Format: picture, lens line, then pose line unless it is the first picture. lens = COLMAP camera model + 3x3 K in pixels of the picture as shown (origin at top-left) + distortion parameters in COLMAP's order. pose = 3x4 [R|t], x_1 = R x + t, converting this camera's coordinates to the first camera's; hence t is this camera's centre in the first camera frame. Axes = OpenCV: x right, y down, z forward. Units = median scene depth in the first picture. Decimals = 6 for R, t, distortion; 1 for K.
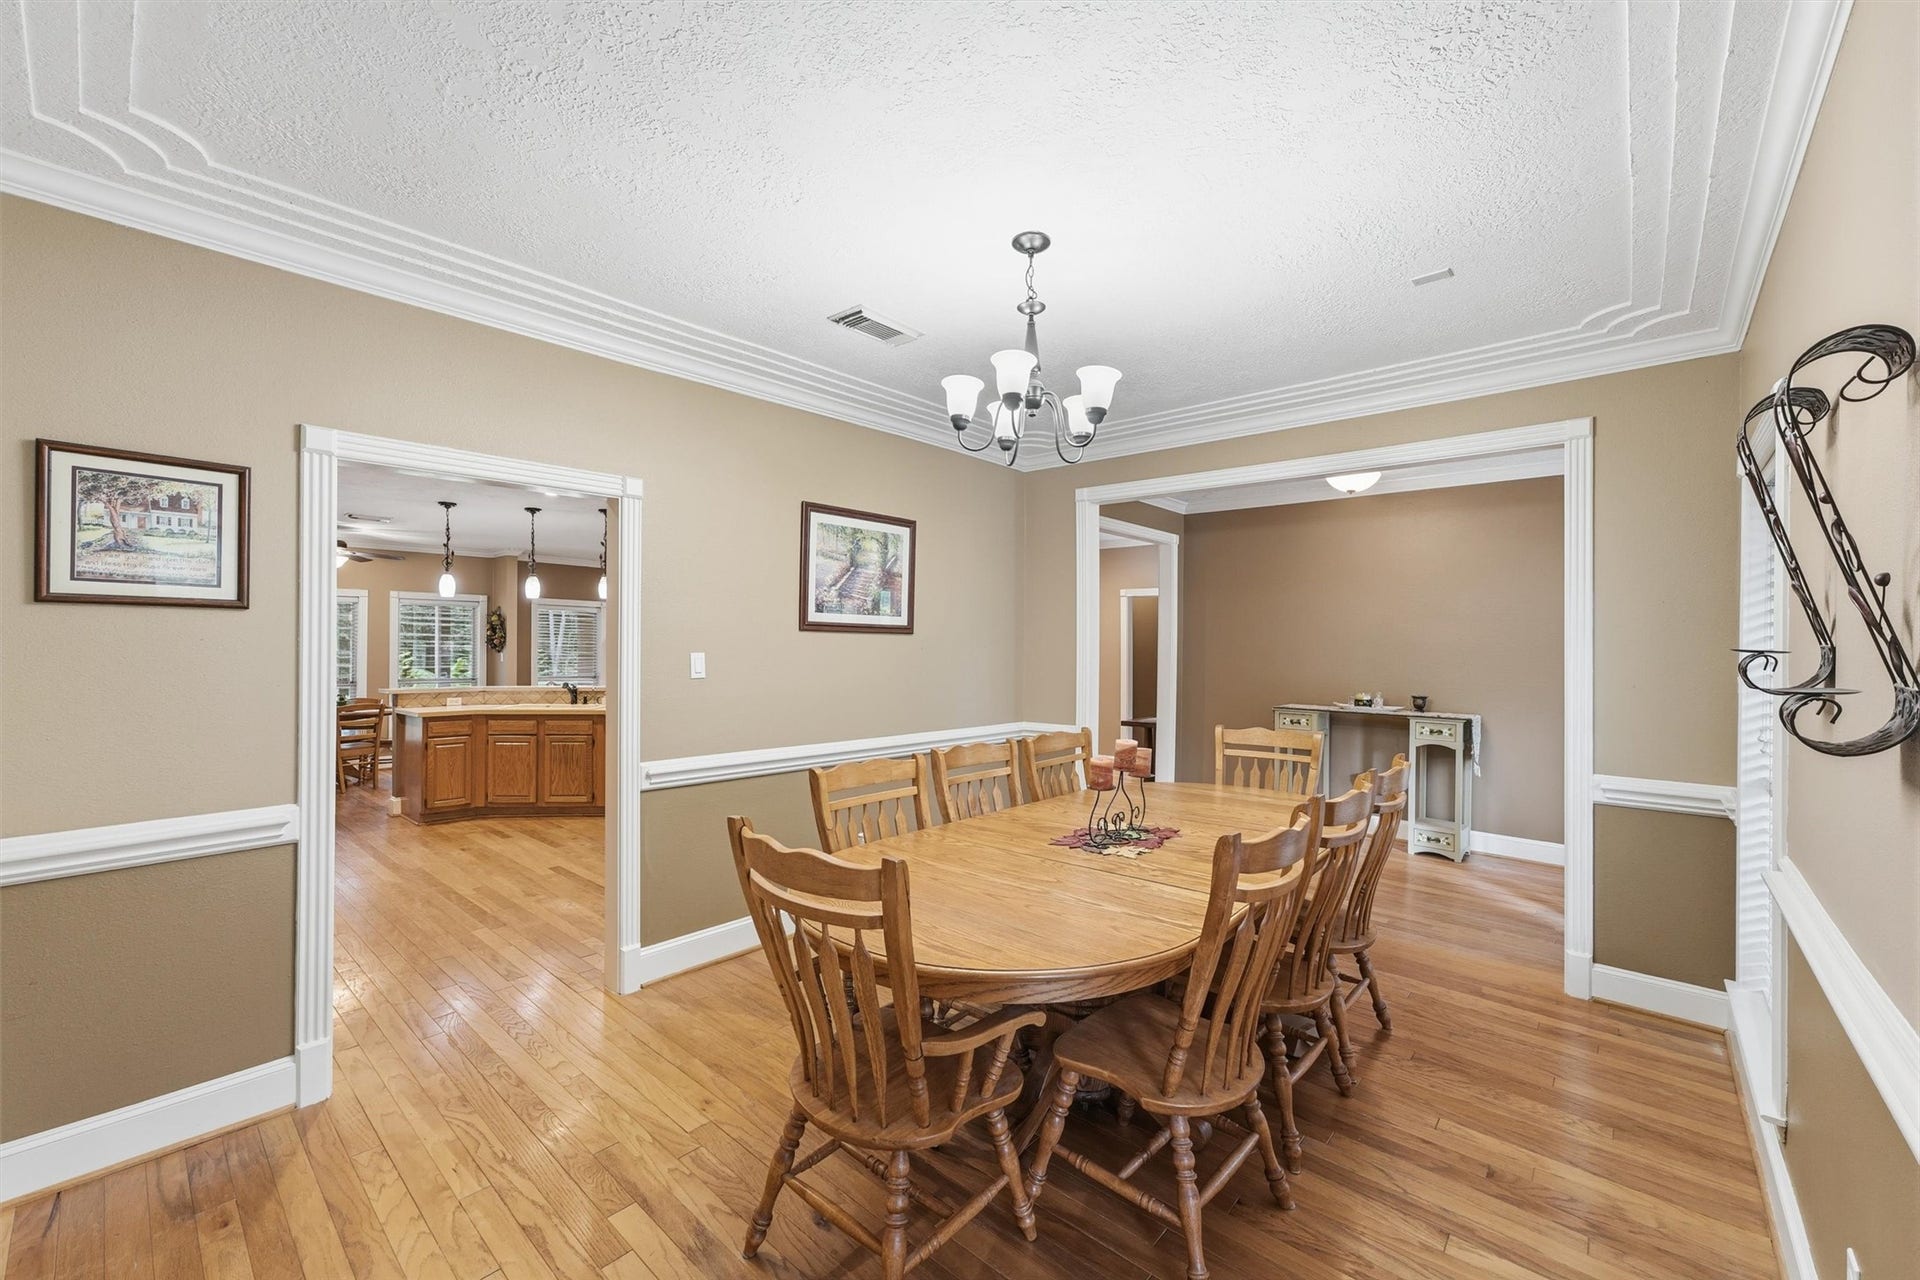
lens RADIAL K [[770.3, 0, 957.5], [0, 770.3, 650.5], [0, 0, 1]] dist [-0.009754, 0.000364]
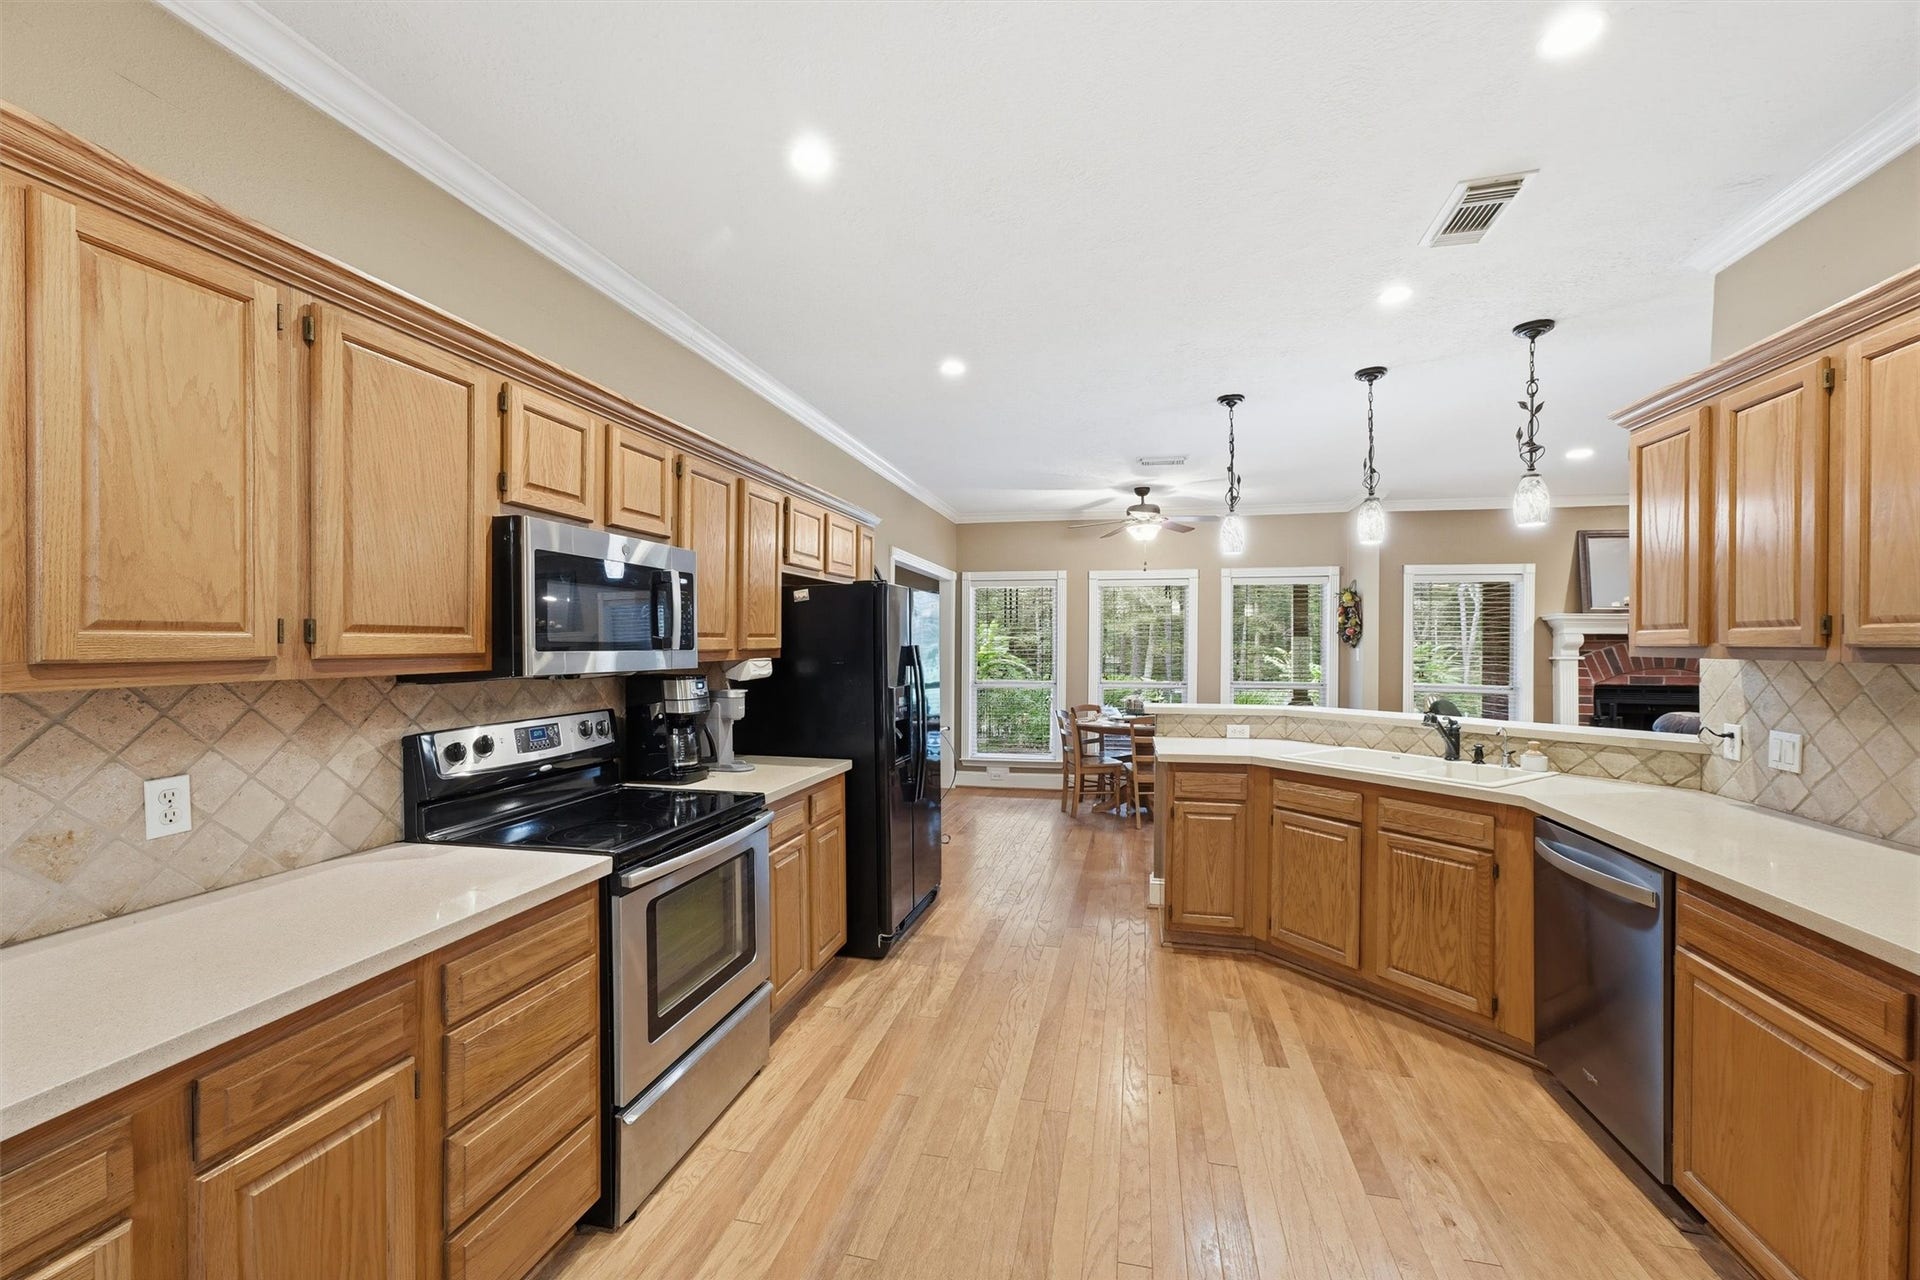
lens RADIAL K [[770.3, 0, 947.1], [0, 770.3, 646.5], [0, 0, 1]] dist [-0.009754, 0.000364]
pose [[0.467659, 0.001784, -0.883907, -0.251497], [0.001186, 0.999996, 0.002645, -0.000792], [0.883908, -0.002286, 0.467654, 0.556305]]
